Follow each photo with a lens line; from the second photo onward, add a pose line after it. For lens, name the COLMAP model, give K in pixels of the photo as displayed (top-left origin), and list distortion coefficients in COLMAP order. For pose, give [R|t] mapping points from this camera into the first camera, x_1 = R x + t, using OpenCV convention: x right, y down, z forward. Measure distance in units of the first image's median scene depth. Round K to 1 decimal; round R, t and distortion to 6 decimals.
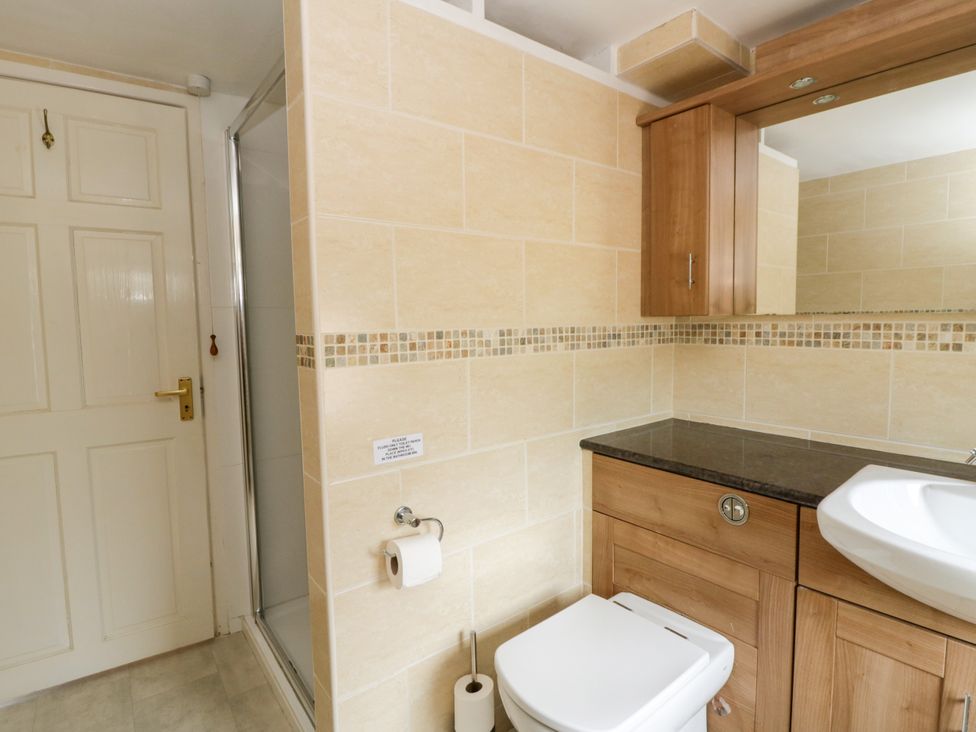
lens RADIAL K [[504.5, 0, 501.3], [0, 504.5, 351.2], [0, 0, 1]] dist [0.002939, -0.015766]
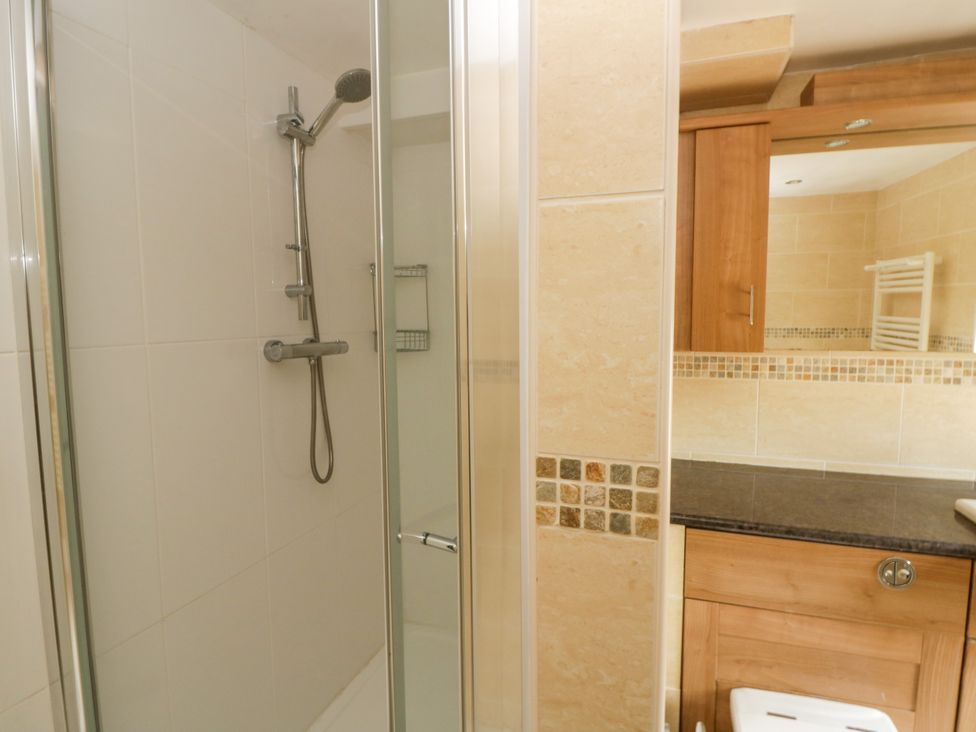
lens RADIAL K [[504.5, 0, 501.3], [0, 504.5, 351.2], [0, 0, 1]] dist [0.002939, -0.015766]
pose [[0.843372, -0.027616, 0.536619, -0.522449], [0.026617, 0.999600, 0.009610, -0.101130], [-0.536670, 0.006178, 0.843770, 0.508740]]
